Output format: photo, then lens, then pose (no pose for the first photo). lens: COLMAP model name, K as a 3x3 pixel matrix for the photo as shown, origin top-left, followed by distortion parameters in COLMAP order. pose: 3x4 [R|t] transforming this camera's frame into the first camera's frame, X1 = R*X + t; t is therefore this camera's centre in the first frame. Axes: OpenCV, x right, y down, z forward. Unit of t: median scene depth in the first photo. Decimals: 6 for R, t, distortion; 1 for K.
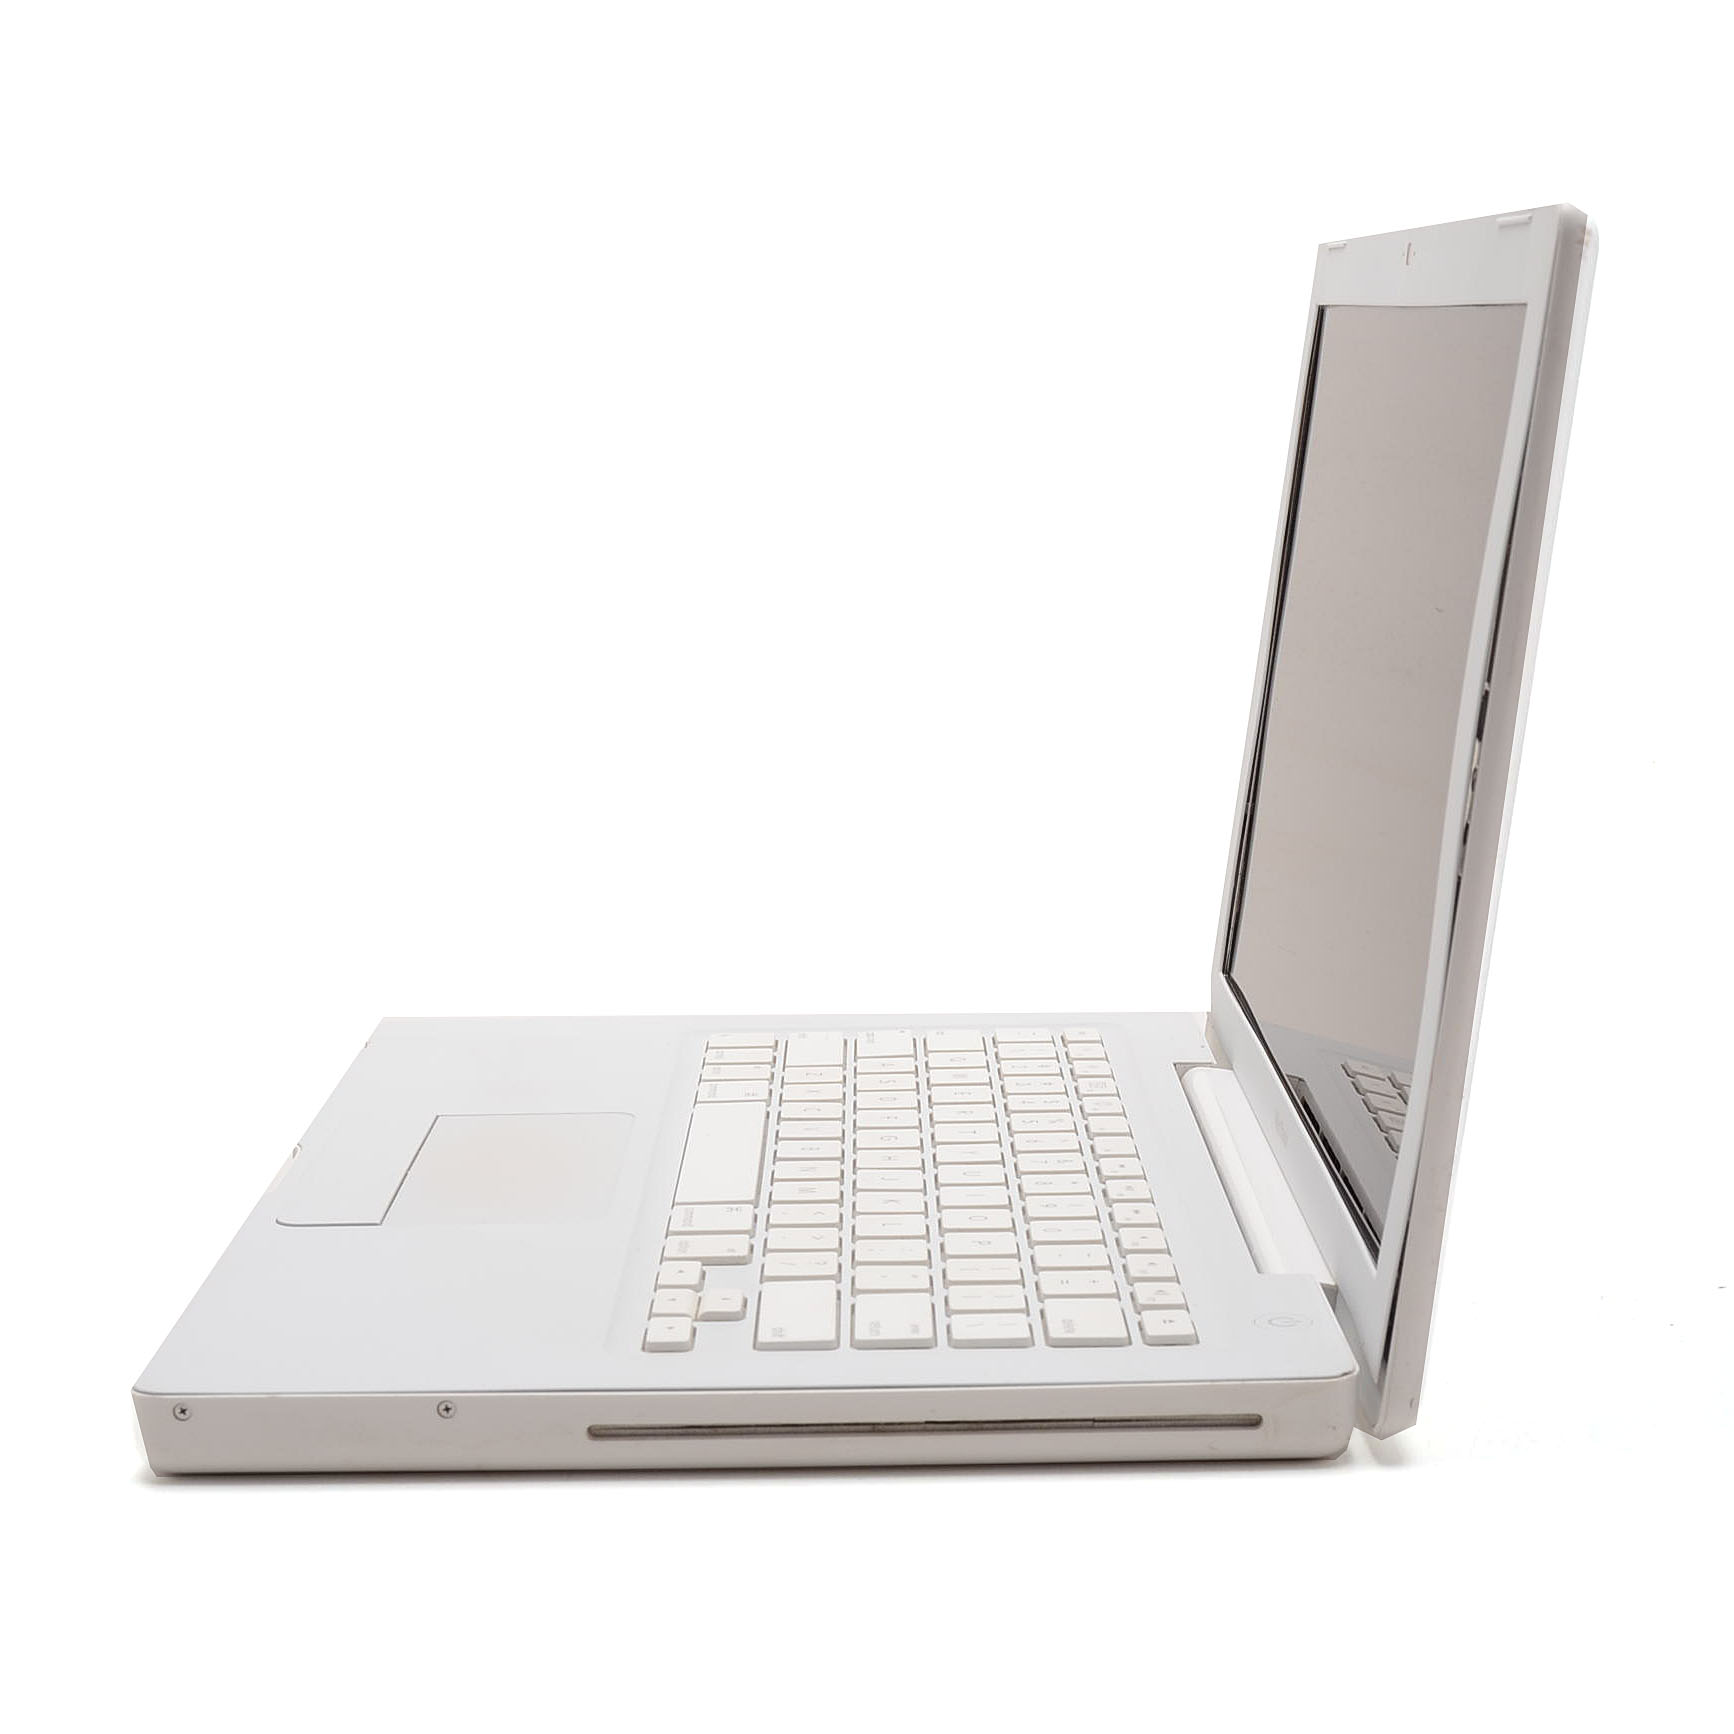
lens RADIAL K [[3181.2, 0, 868.6], [0, 3181.2, 865.7], [0, 0, 1]] dist [-0.153345, 0.000000]
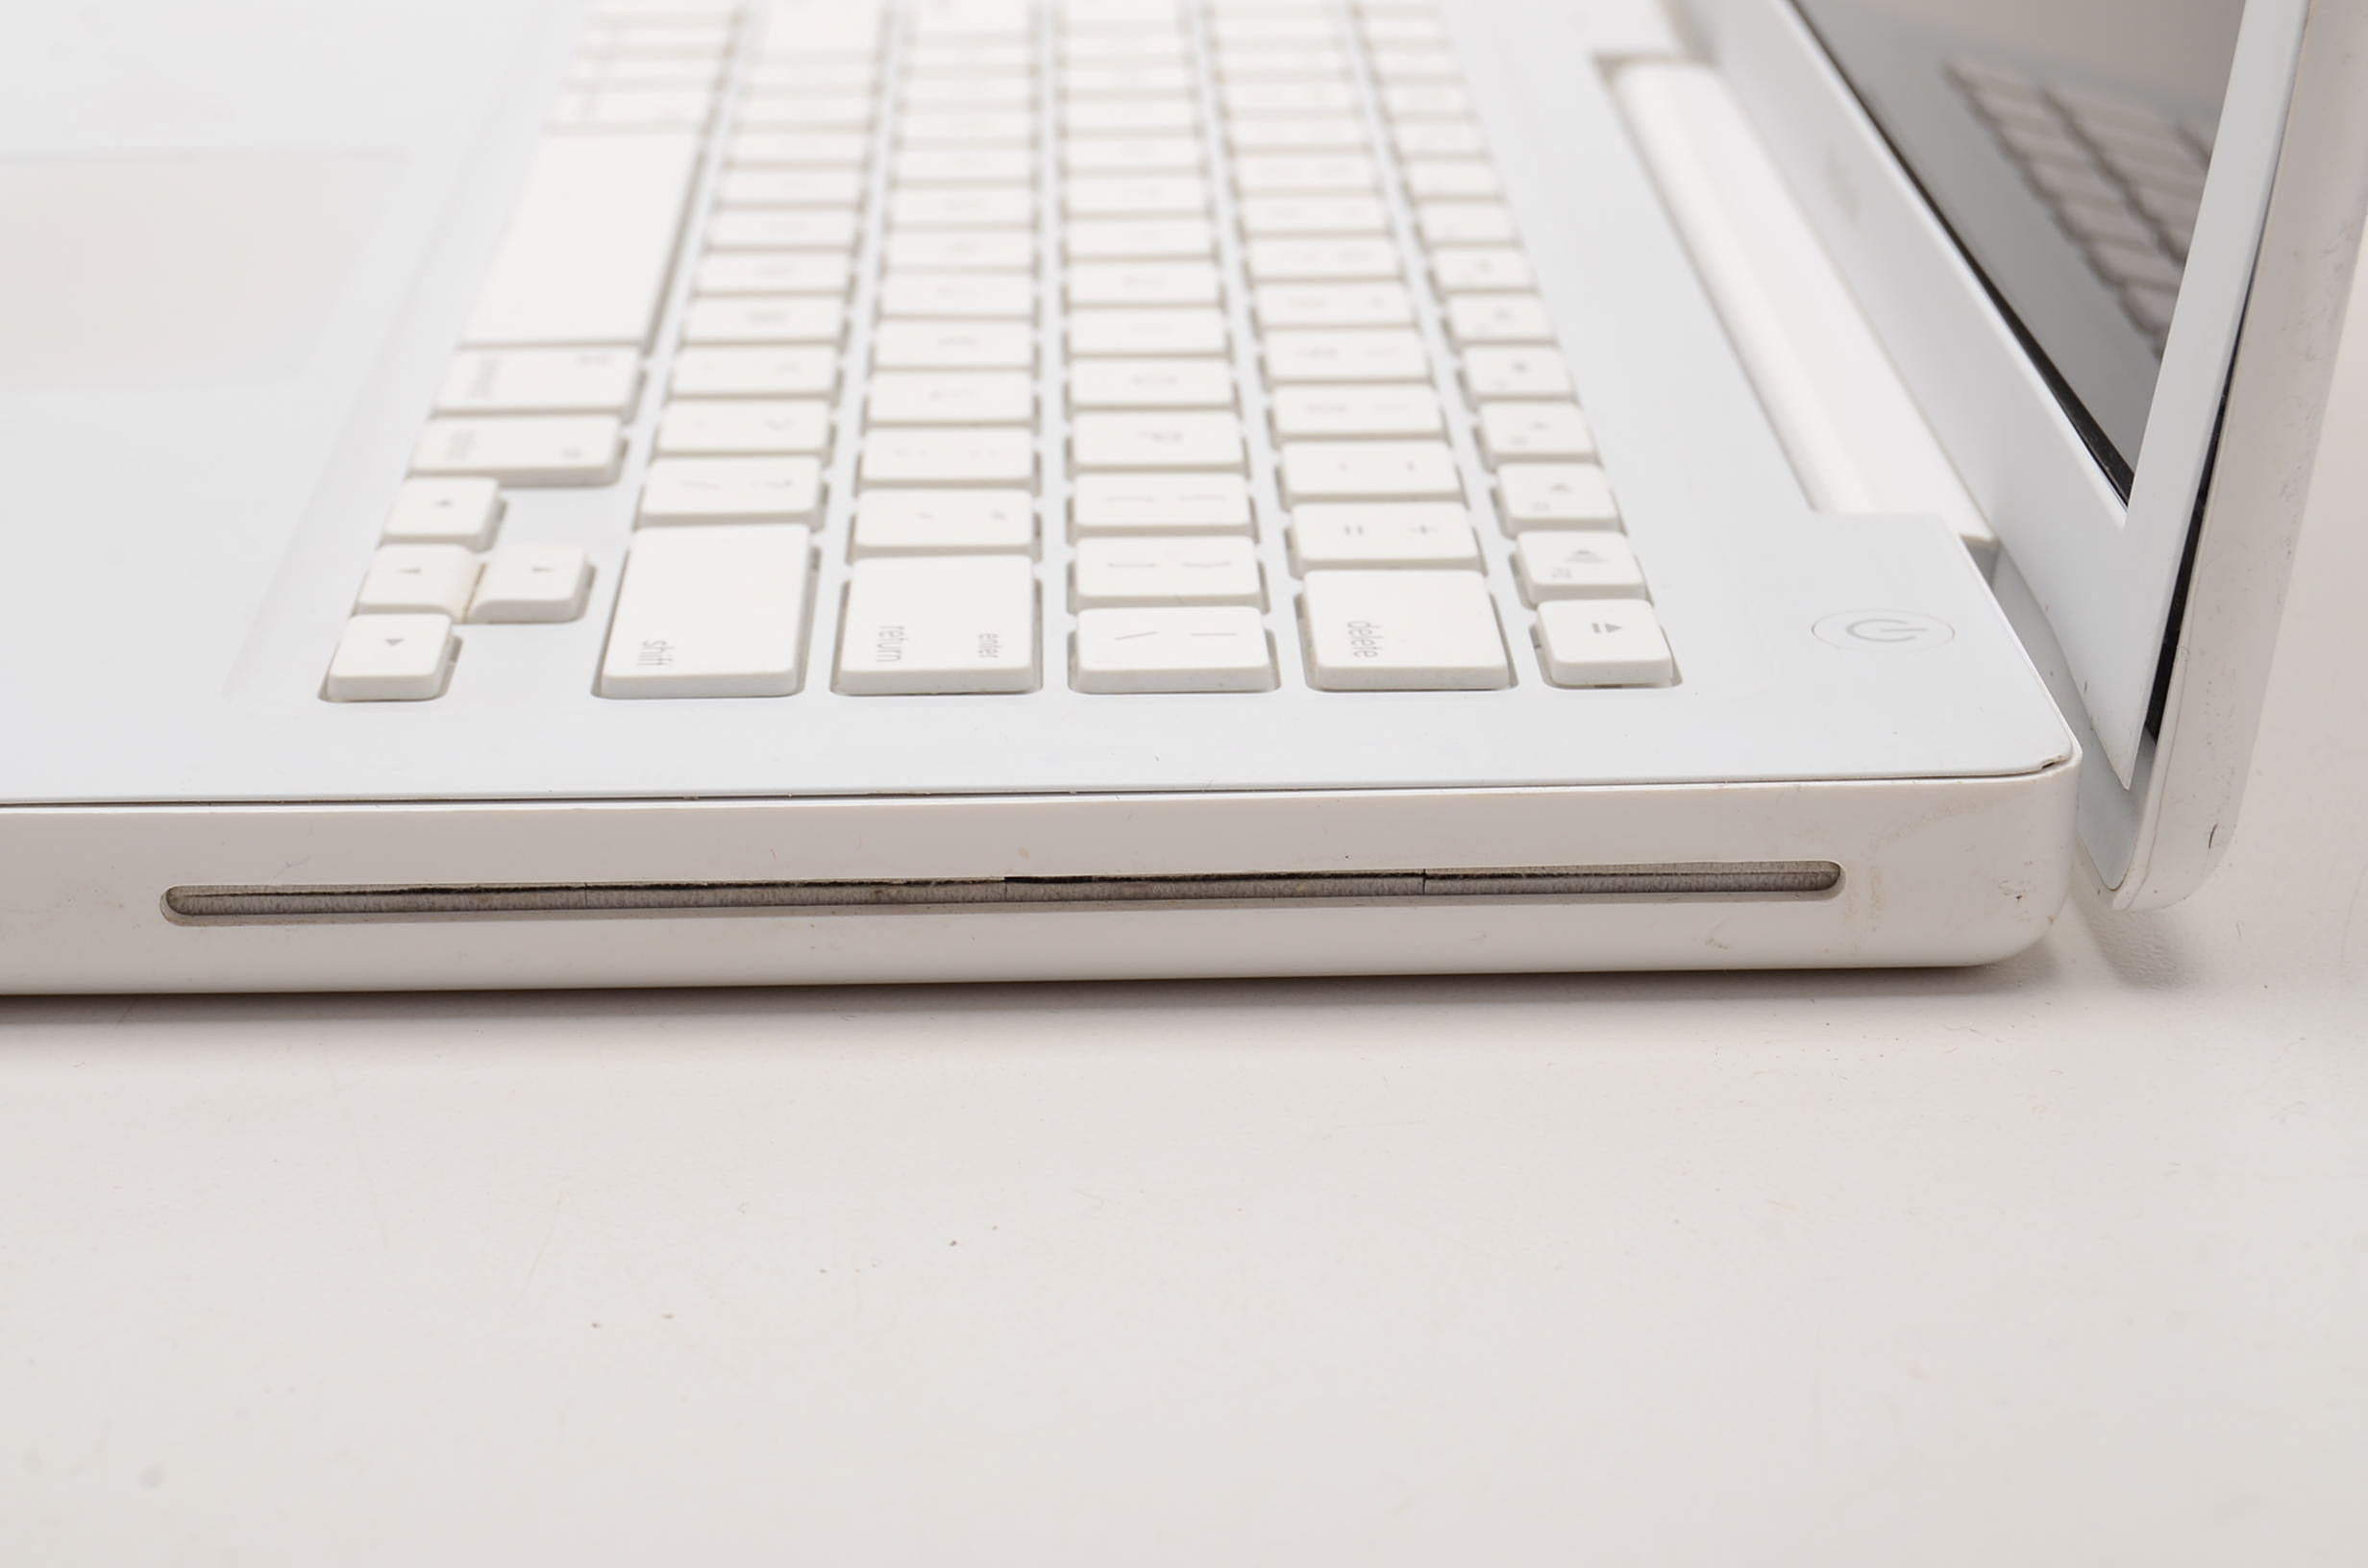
lens RADIAL K [[5605.9, 0, 1181.6], [0, 5605.9, 774.3], [0, 0, 1]] dist [0.091476, 0.000000]
pose [[0.999498, 0.000283, 0.031676, 0.016377], [-0.005849, 0.984412, 0.175778, 0.034472], [-0.031132, -0.175875, 0.983920, 0.278835]]
